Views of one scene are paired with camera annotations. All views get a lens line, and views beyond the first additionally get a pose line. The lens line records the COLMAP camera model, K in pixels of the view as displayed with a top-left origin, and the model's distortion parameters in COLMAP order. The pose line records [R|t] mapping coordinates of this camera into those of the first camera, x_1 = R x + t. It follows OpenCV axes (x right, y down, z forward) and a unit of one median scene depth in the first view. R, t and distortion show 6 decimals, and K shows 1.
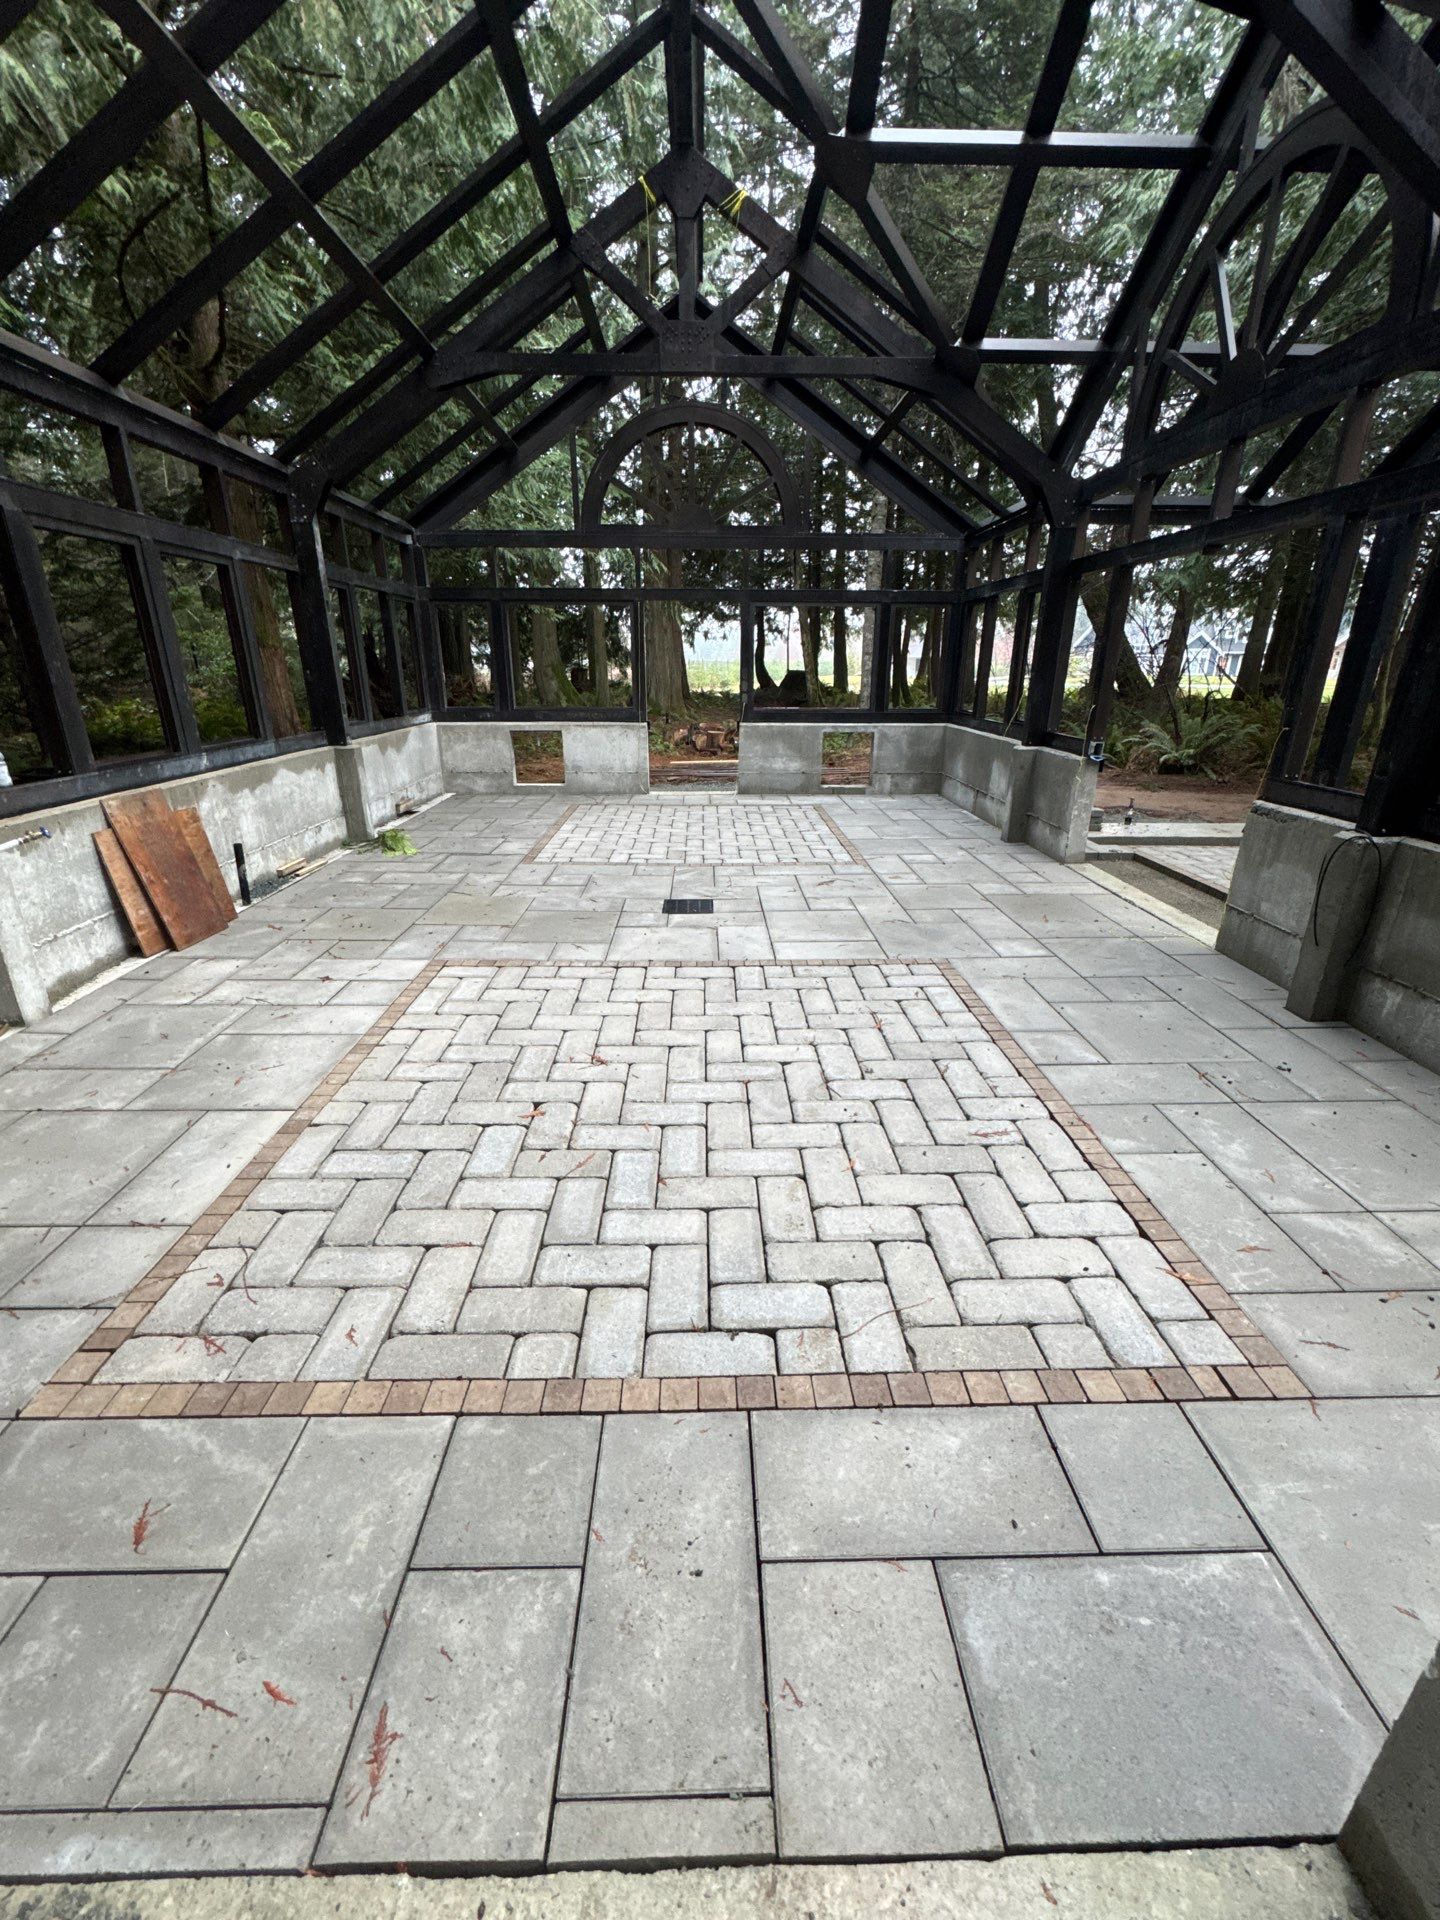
lens RADIAL K [[779.8, 0, 723.0], [0, 779.8, 958.9], [0, 0, 1]] dist [0.000641, -0.000001]
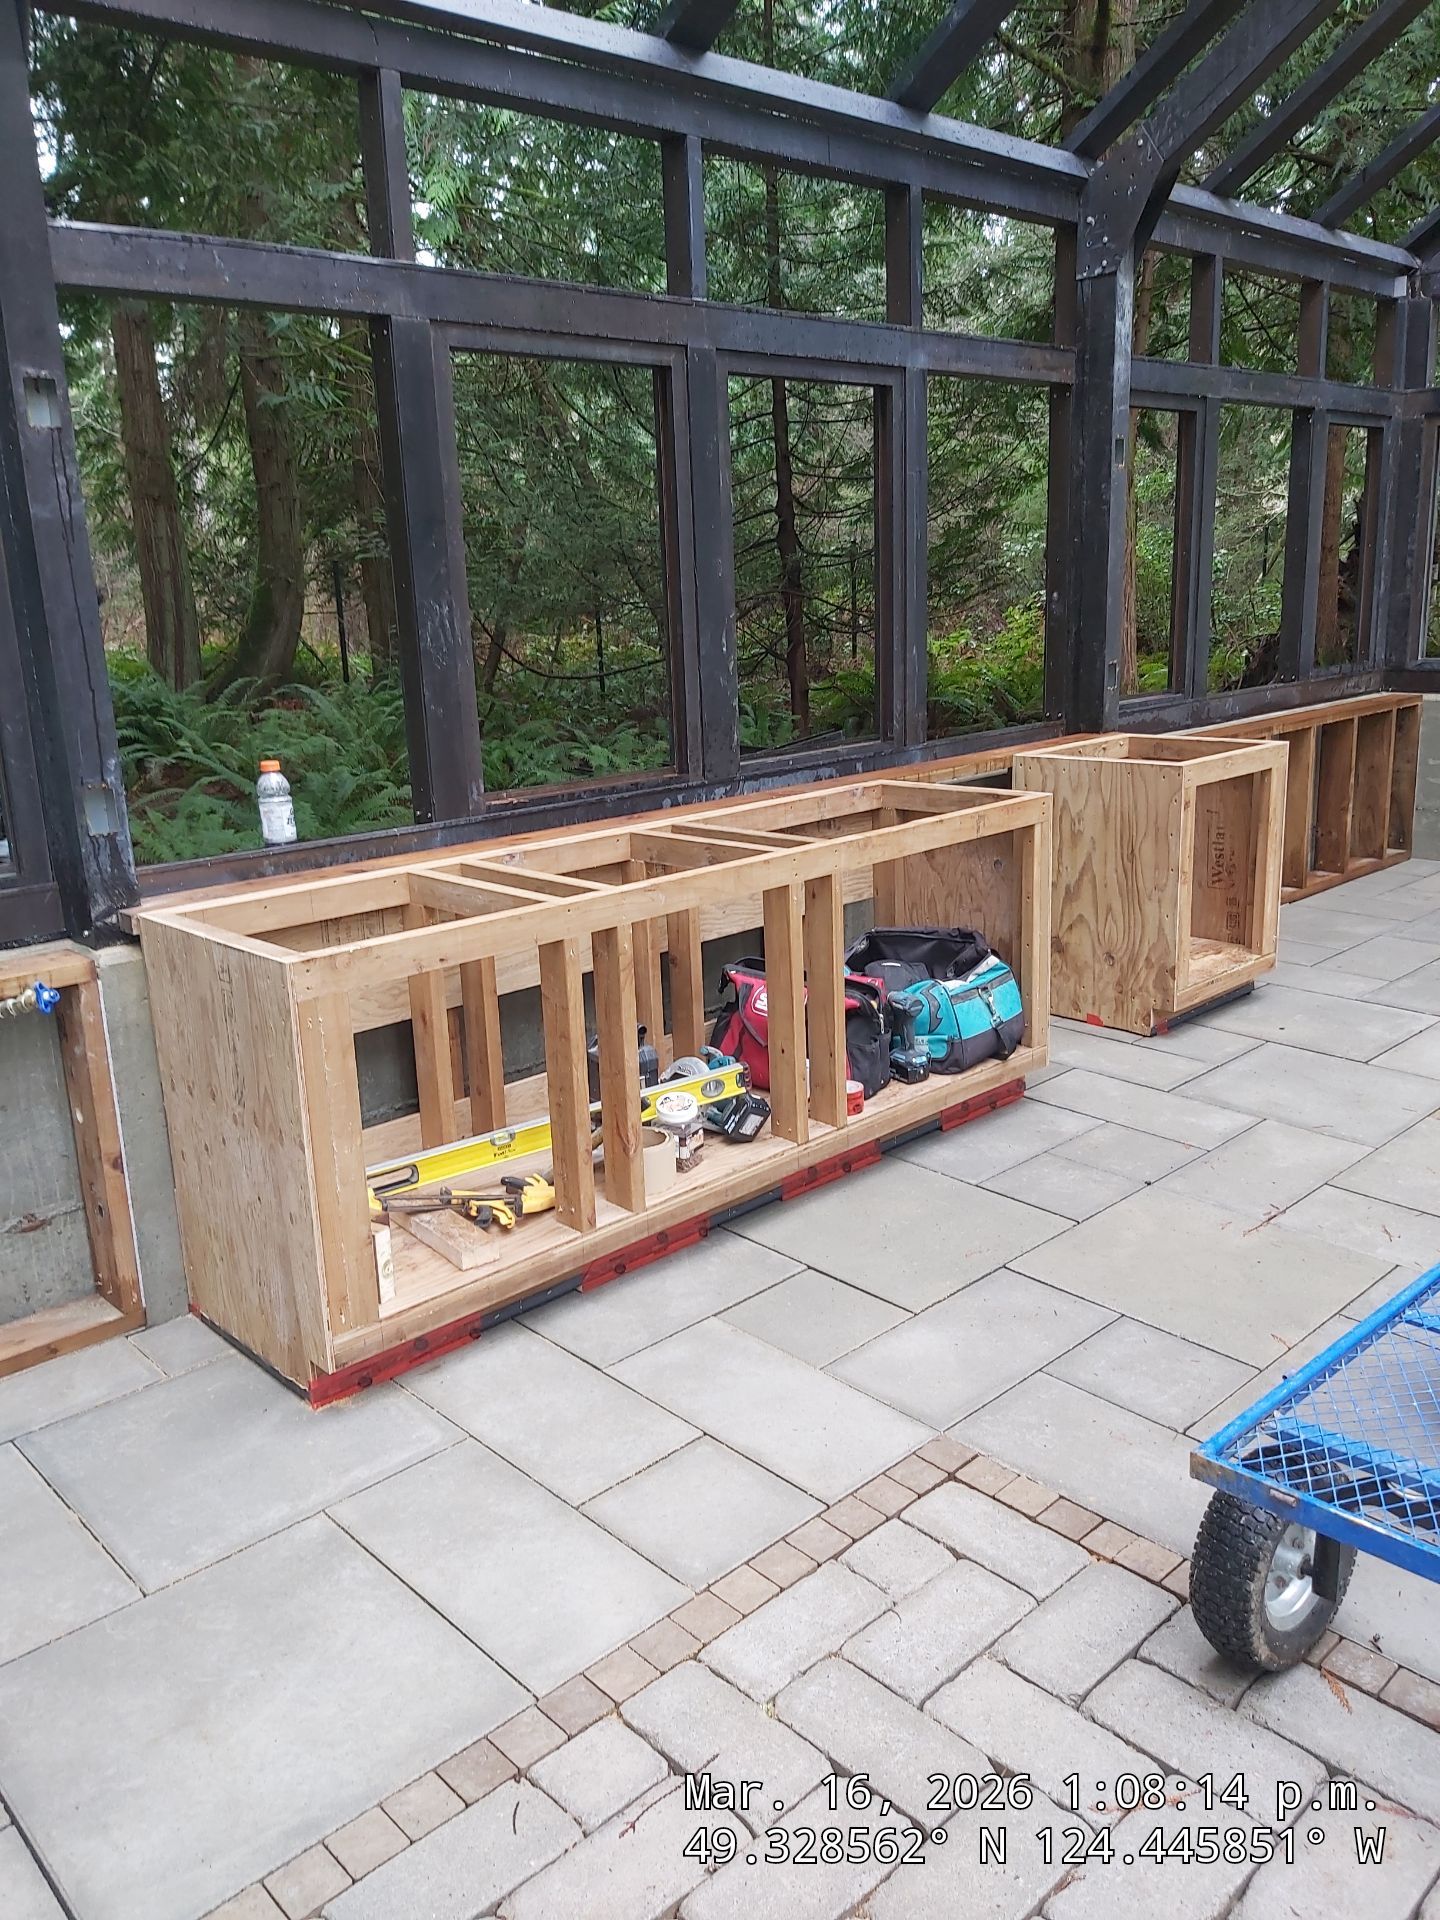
lens RADIAL K [[1450.1, 0, 719.2], [0, 1450.1, 959.1], [0, 0, 1]] dist [0.005765, 0.001135]
pose [[0.667651, 0.151656, -0.728863, -0.008346], [-0.219496, 0.975612, 0.001936, -0.121942], [0.711381, 0.158690, 0.684656, 0.320982]]
